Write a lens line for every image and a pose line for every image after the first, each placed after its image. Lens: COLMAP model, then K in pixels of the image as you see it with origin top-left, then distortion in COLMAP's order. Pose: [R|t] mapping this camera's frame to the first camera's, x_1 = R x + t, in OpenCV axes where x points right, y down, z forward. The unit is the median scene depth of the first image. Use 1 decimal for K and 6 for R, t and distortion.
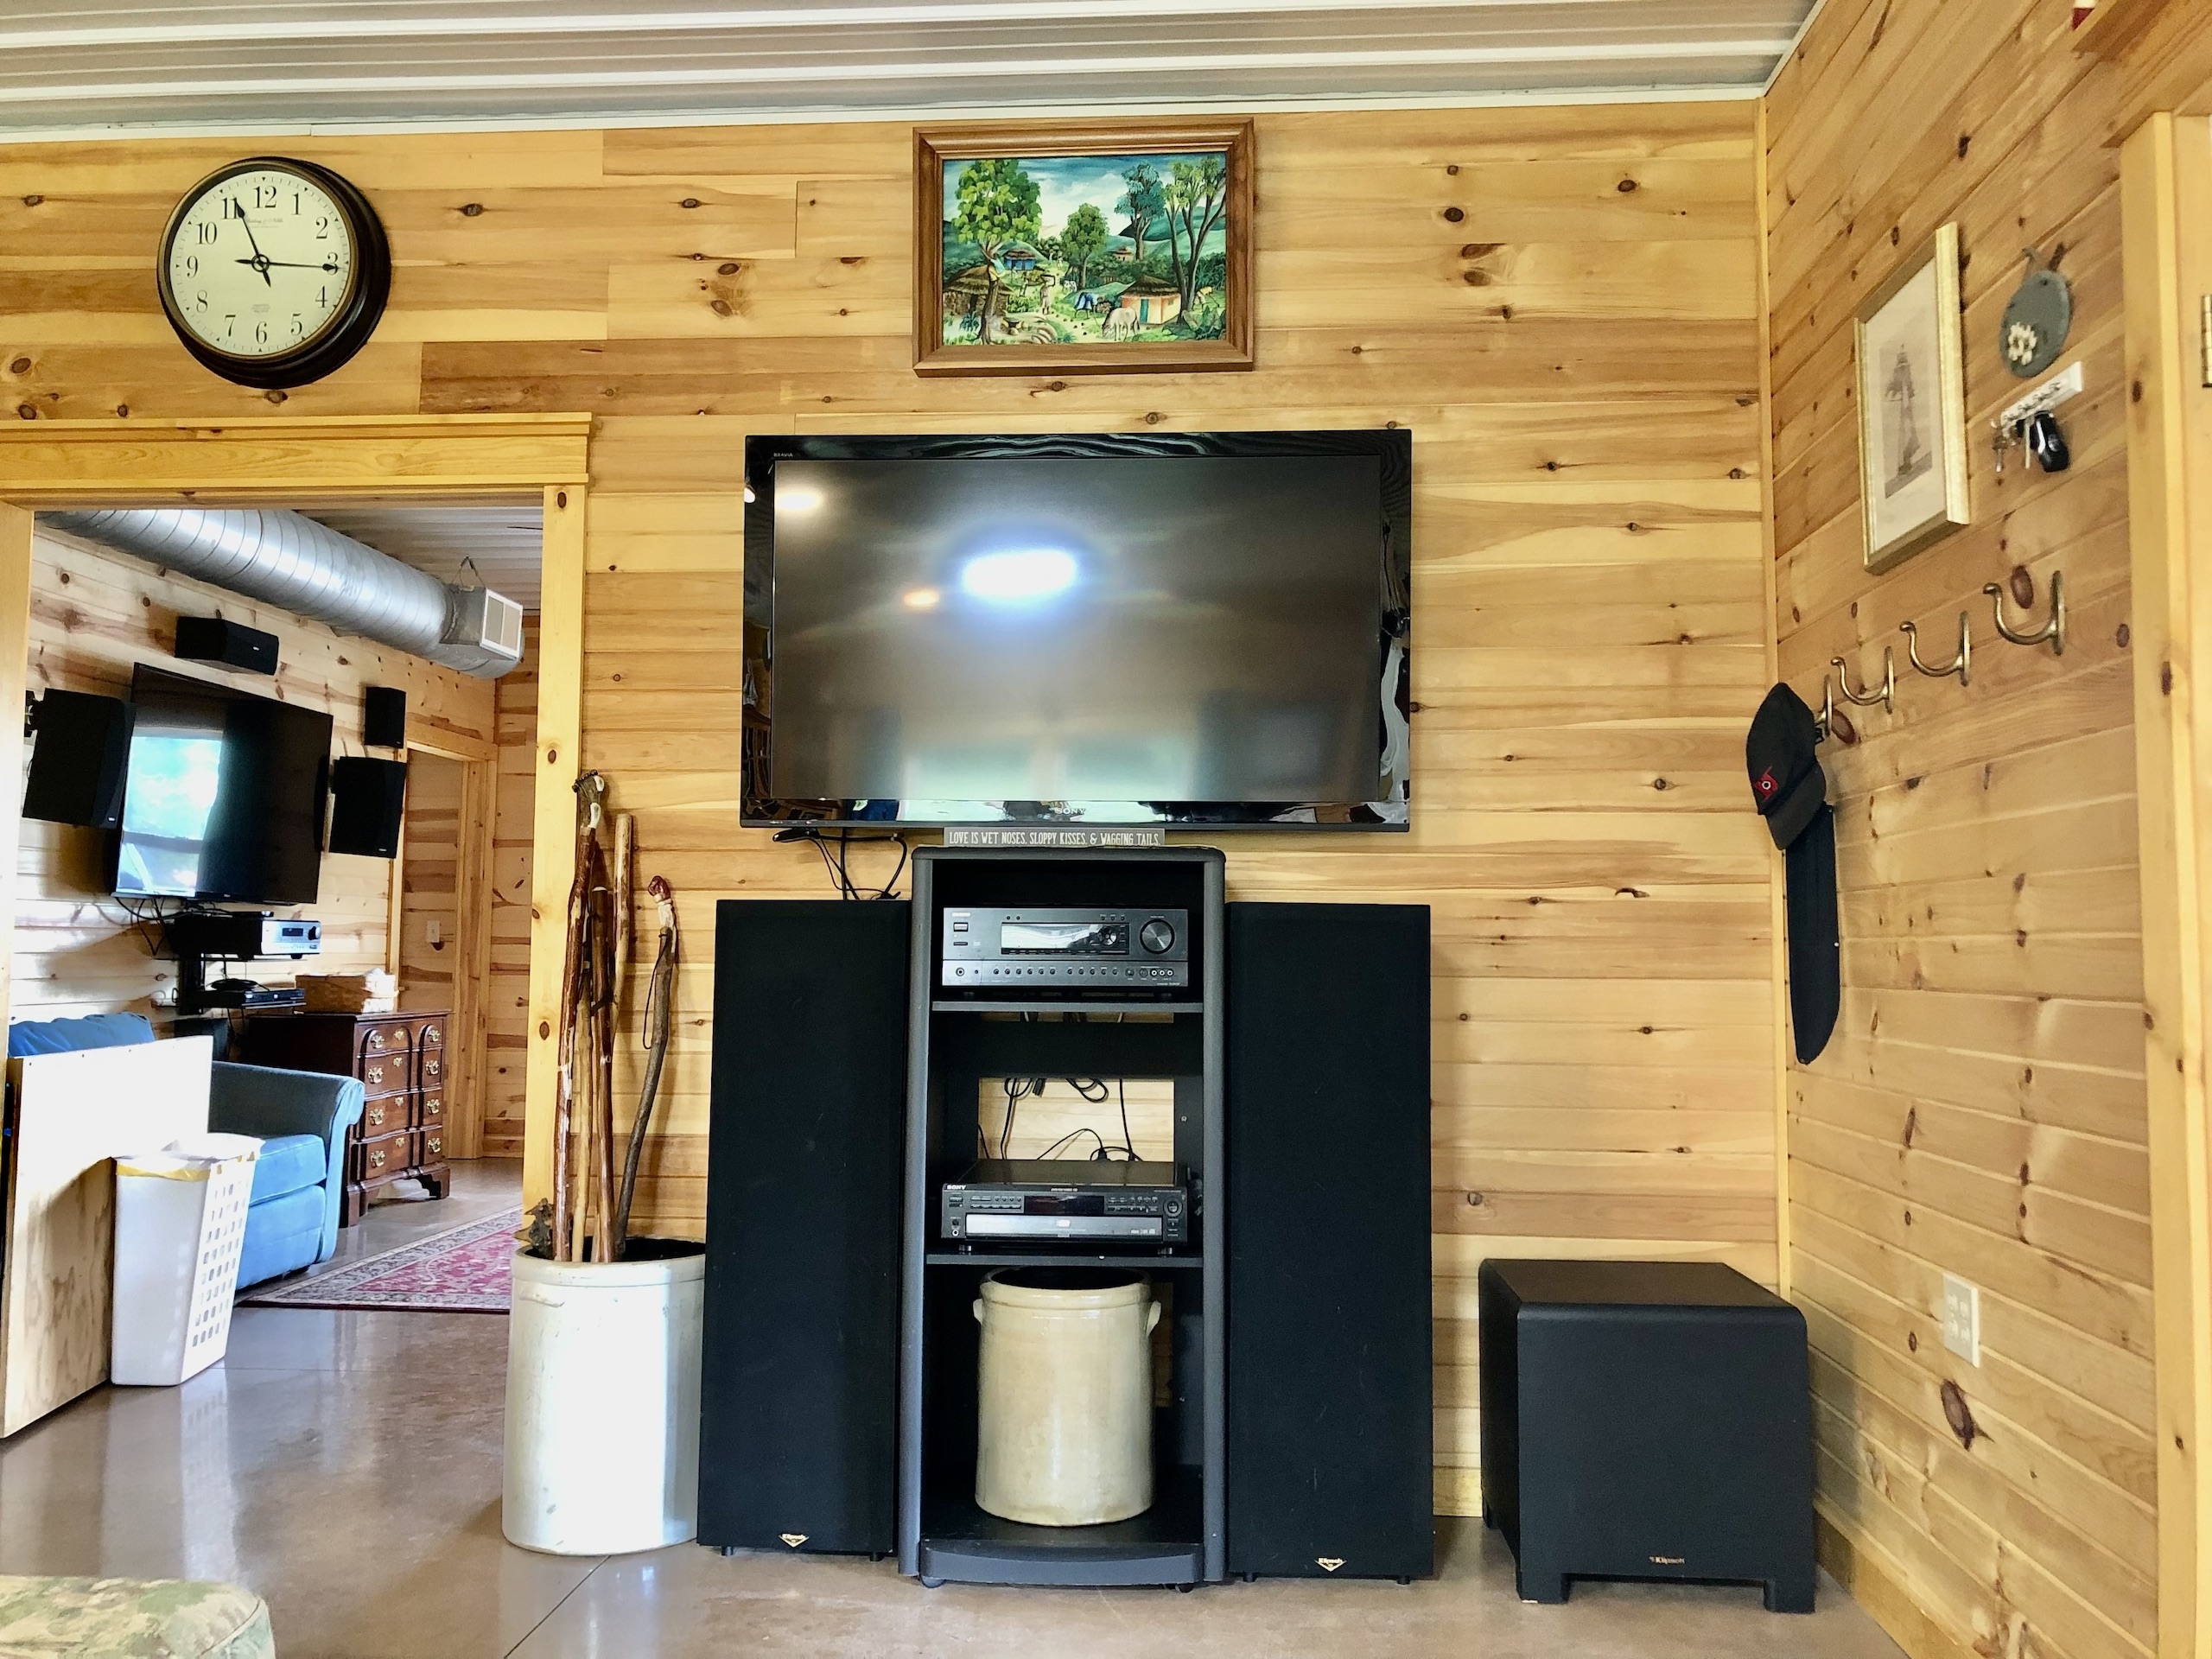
lens RADIAL K [[1807.3, 0, 1107.4], [0, 1807.3, 825.4], [0, 0, 1]] dist [0.036856, -0.044322]
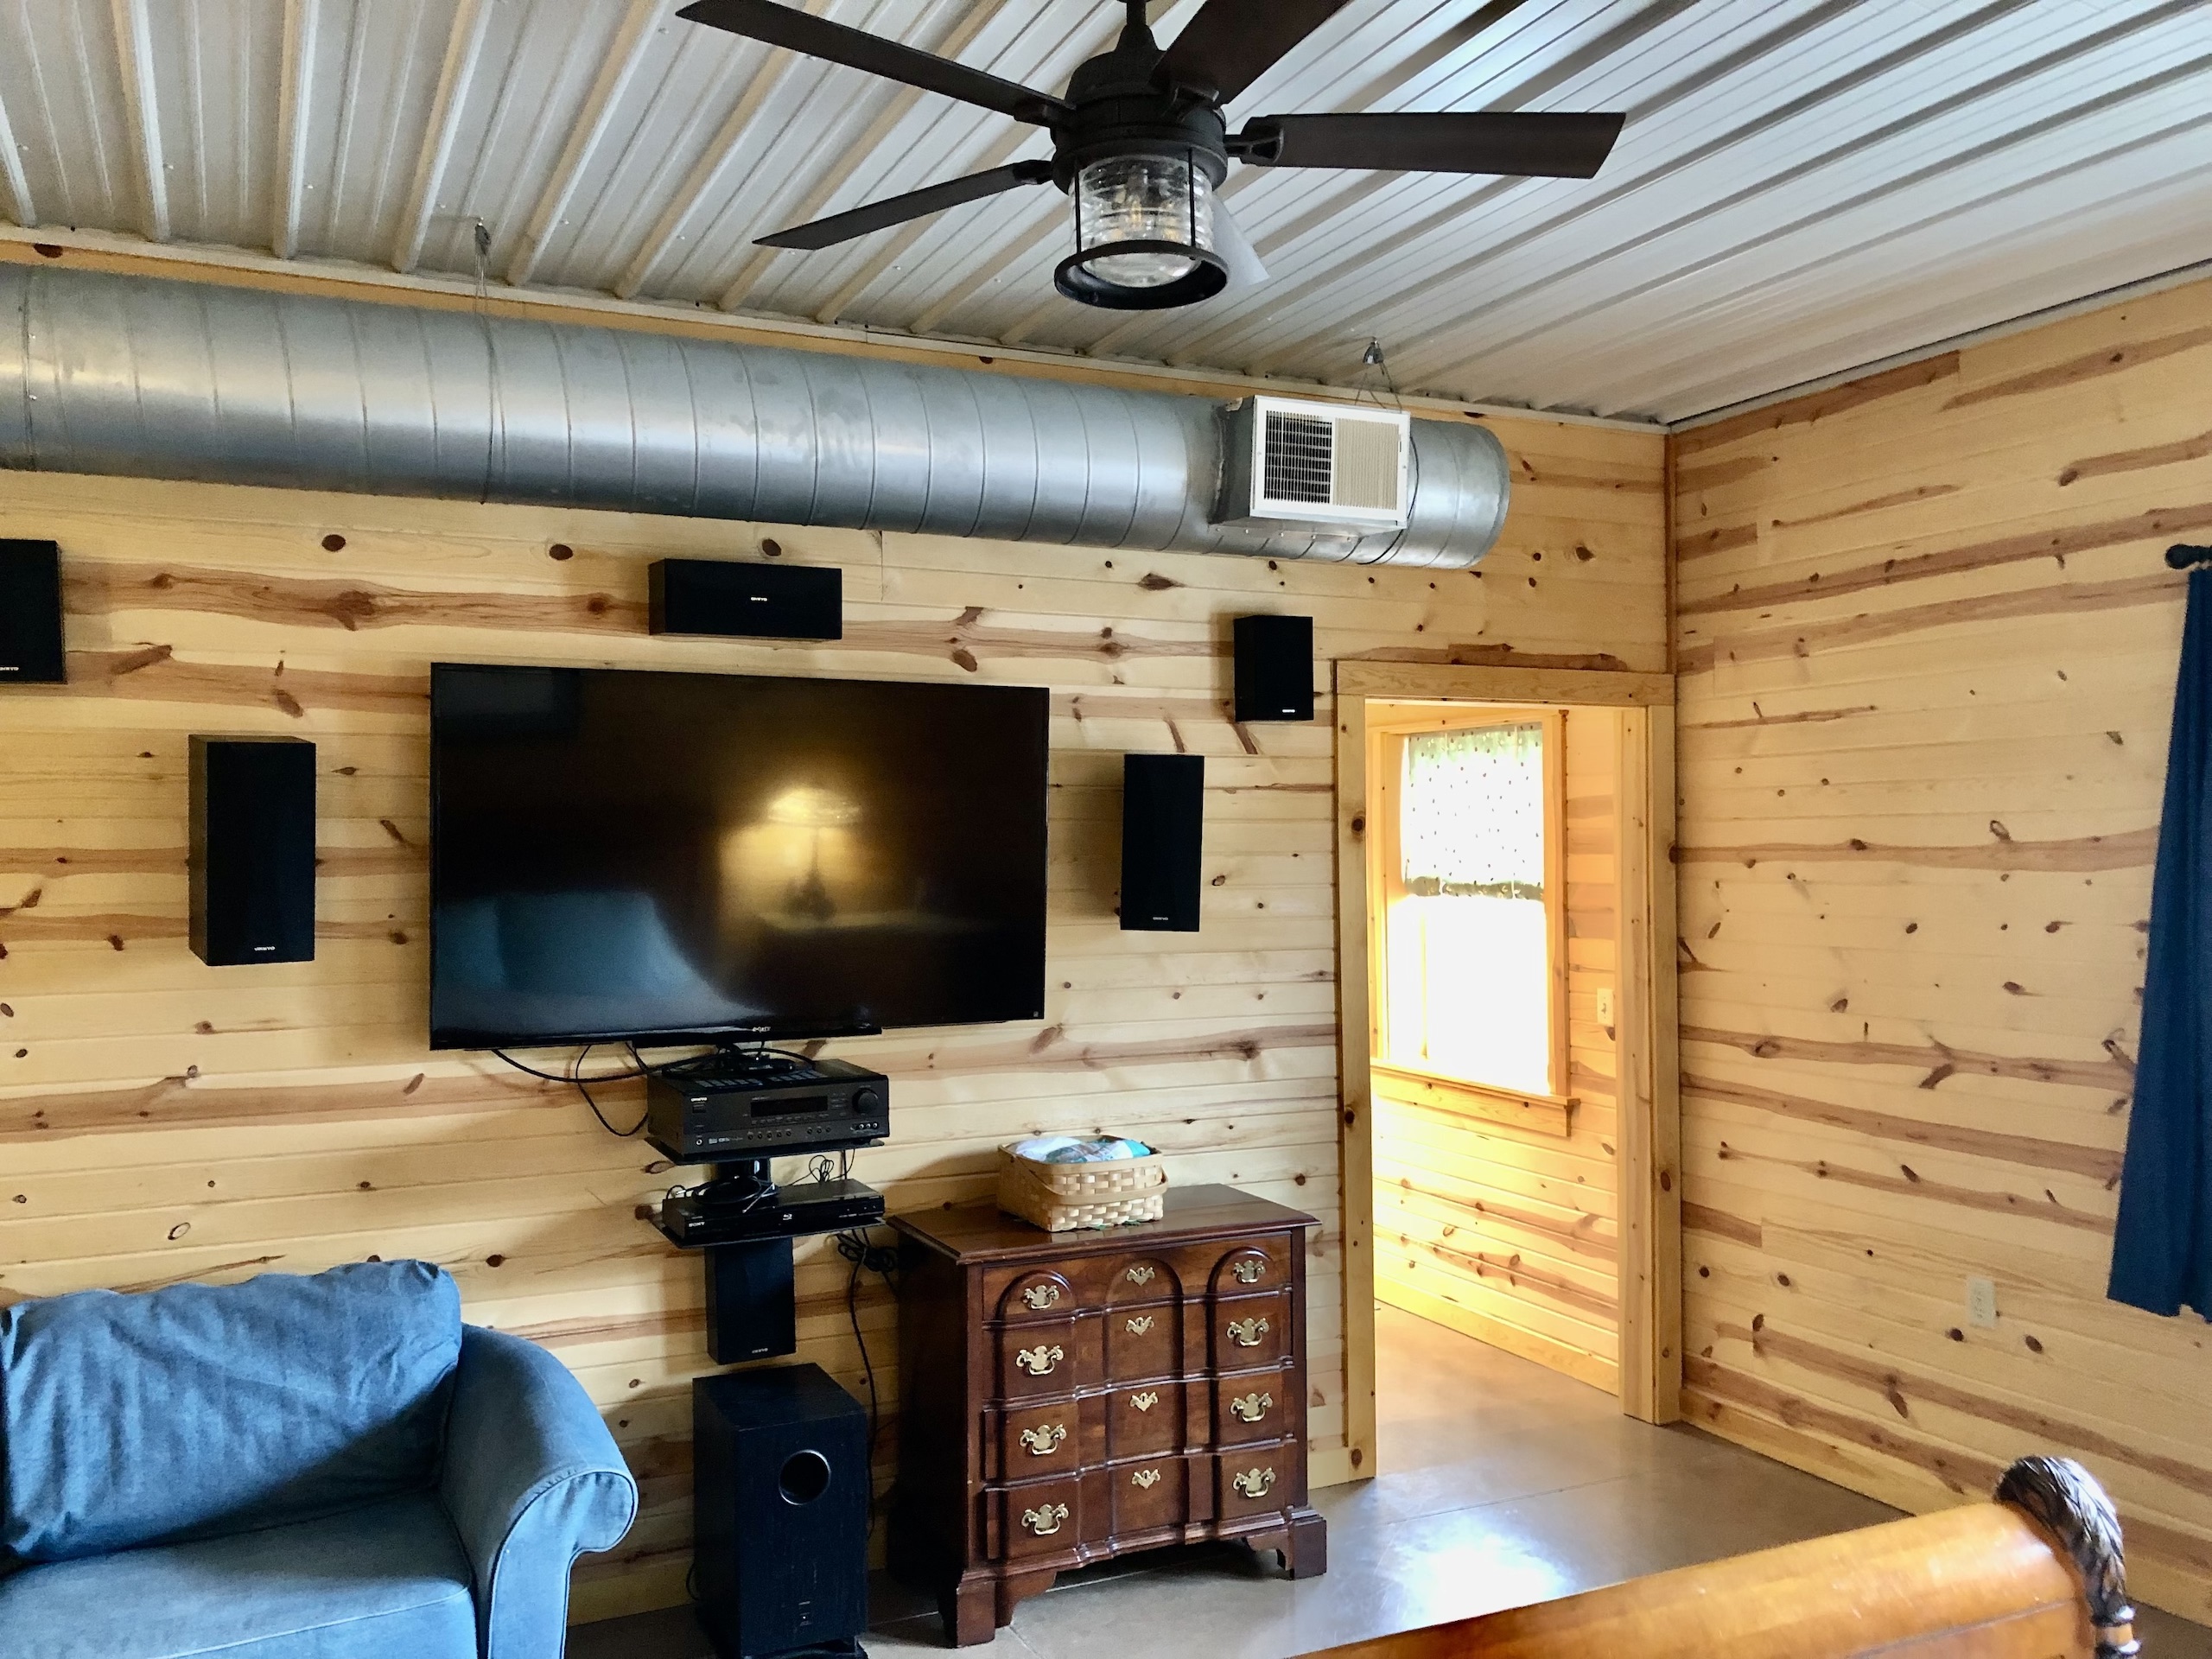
lens RADIAL K [[1807.3, 0, 1106.2], [0, 1807.3, 838.8], [0, 0, 1]] dist [0.036856, -0.044322]
pose [[0.490487, -0.017152, -0.871280, 0.067762], [0.073007, 0.997100, 0.021470, -0.023584], [0.868385, -0.074141, 0.490317, 0.726917]]
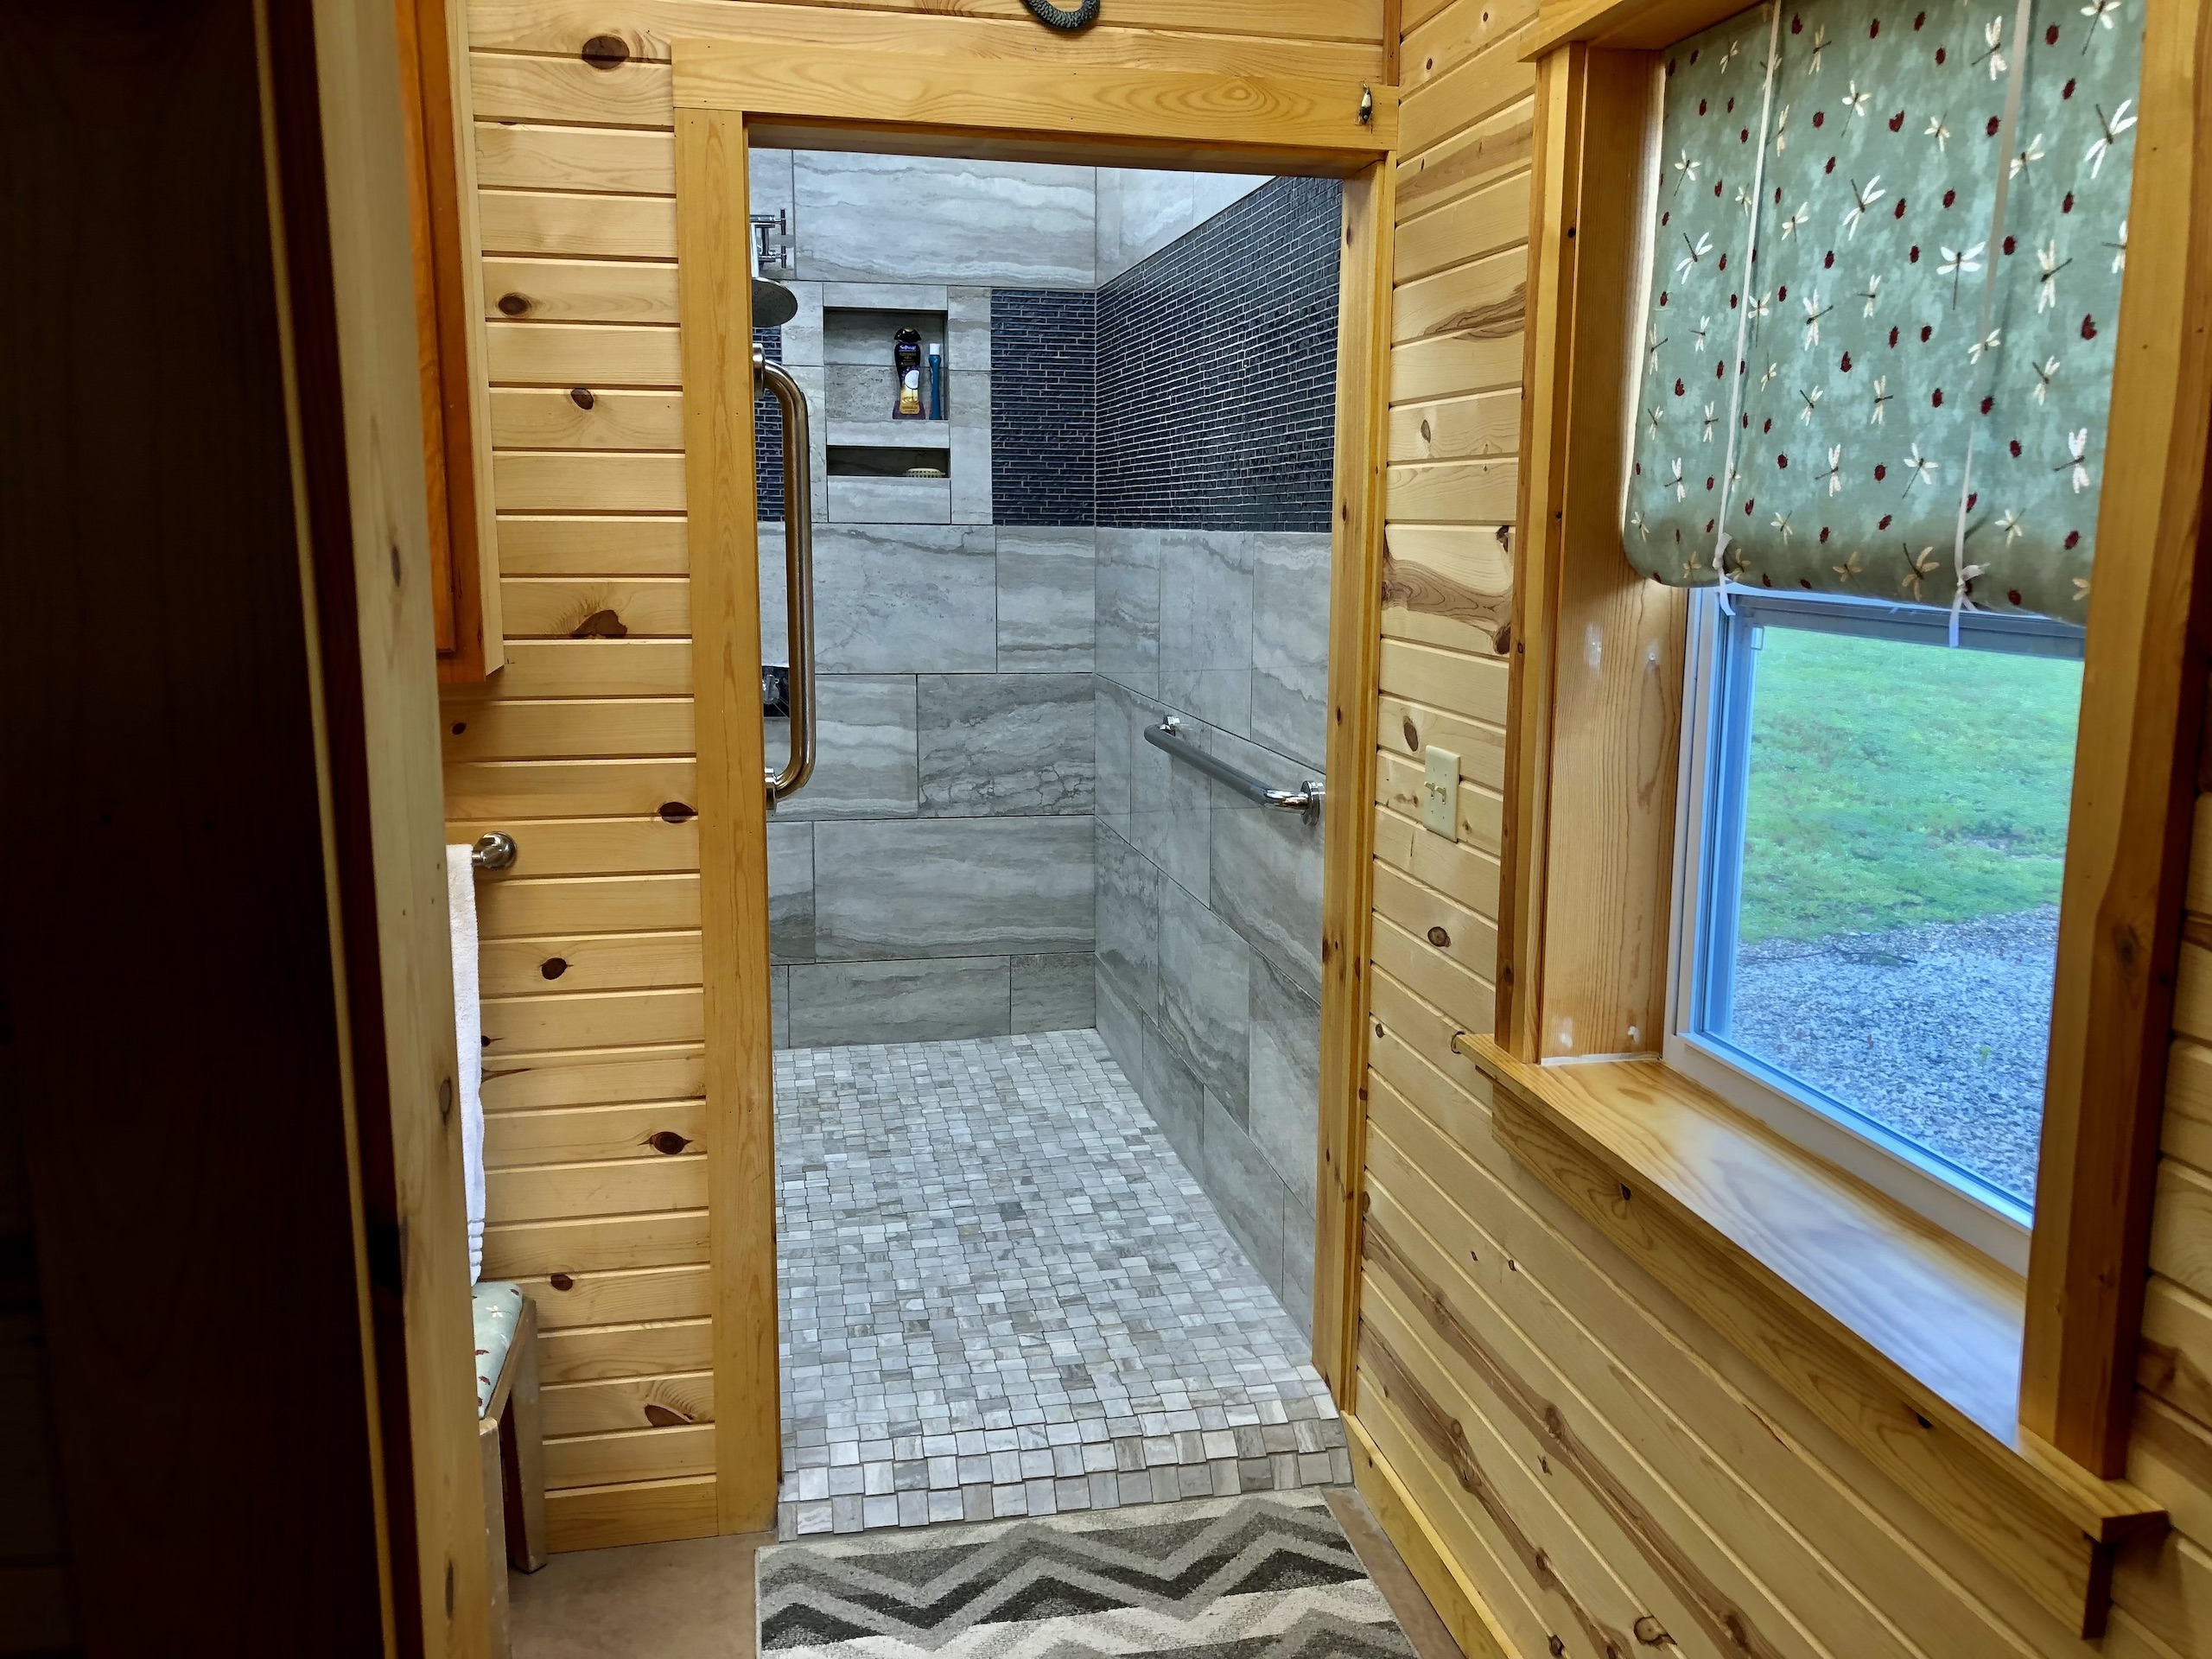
lens RADIAL K [[1807.3, 0, 1107.9], [0, 1807.3, 831.5], [0, 0, 1]] dist [0.036856, -0.044322]
pose [[0.258746, 0.159219, -0.952733, -0.304289], [0.066029, 0.981099, 0.181892, 0.010406], [0.963686, -0.109972, 0.243342, 1.070925]]
